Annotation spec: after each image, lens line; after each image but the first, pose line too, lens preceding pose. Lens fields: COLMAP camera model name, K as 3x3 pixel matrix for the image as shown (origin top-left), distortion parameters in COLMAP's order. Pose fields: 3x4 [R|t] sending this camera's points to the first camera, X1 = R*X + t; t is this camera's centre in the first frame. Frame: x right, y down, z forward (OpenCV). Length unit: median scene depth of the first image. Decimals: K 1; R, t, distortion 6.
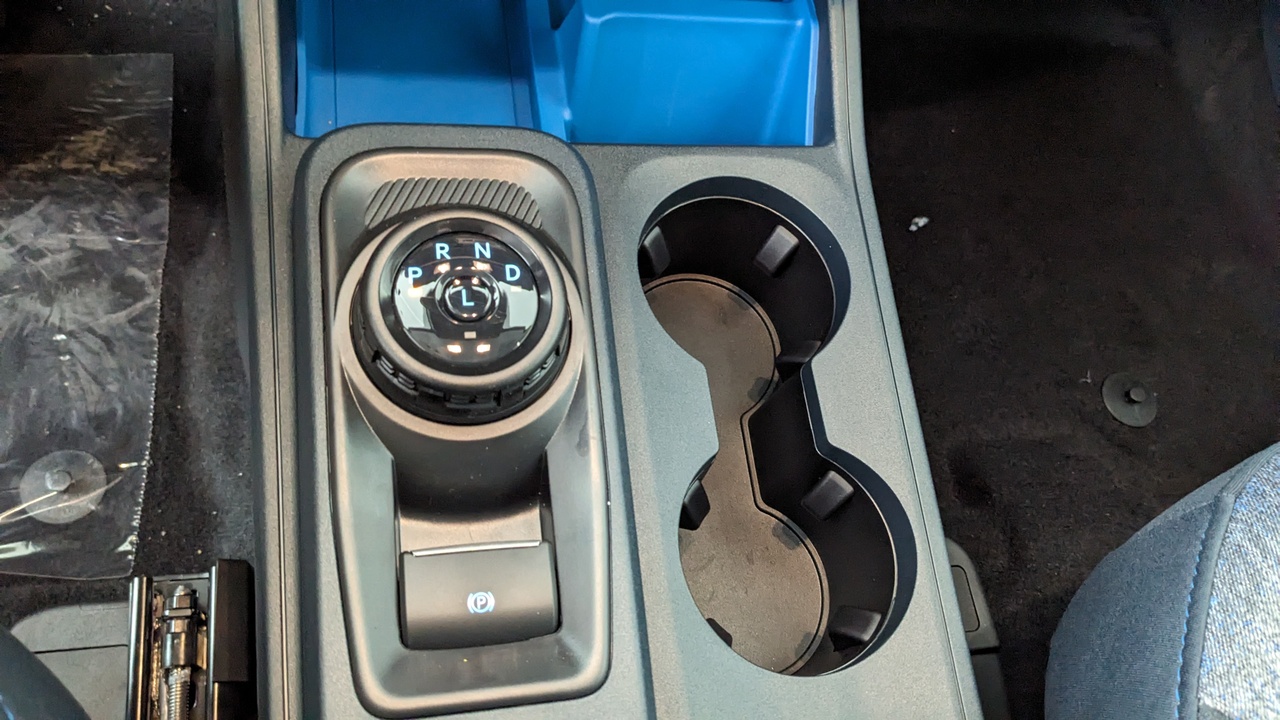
lens RADIAL K [[994.6, 0, 645.2], [0, 994.6, 359.7], [0, 0, 1]] dist [0.044234, -0.095878]
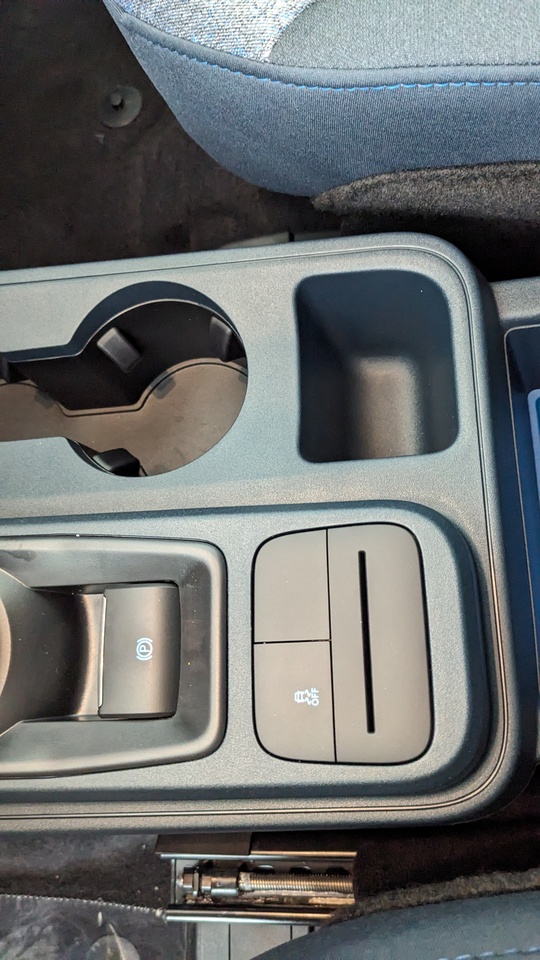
lens RADIAL K [[754.0, 0, 283.7], [0, 754.0, 482.5], [0, 0, 1]] dist [0.034208, -0.094882]
pose [[0.063685, -0.997781, 0.019409, 0.018507], [0.977756, 0.066278, 0.199000, 0.159627], [-0.199845, 0.006304, 0.979807, 0.068459]]
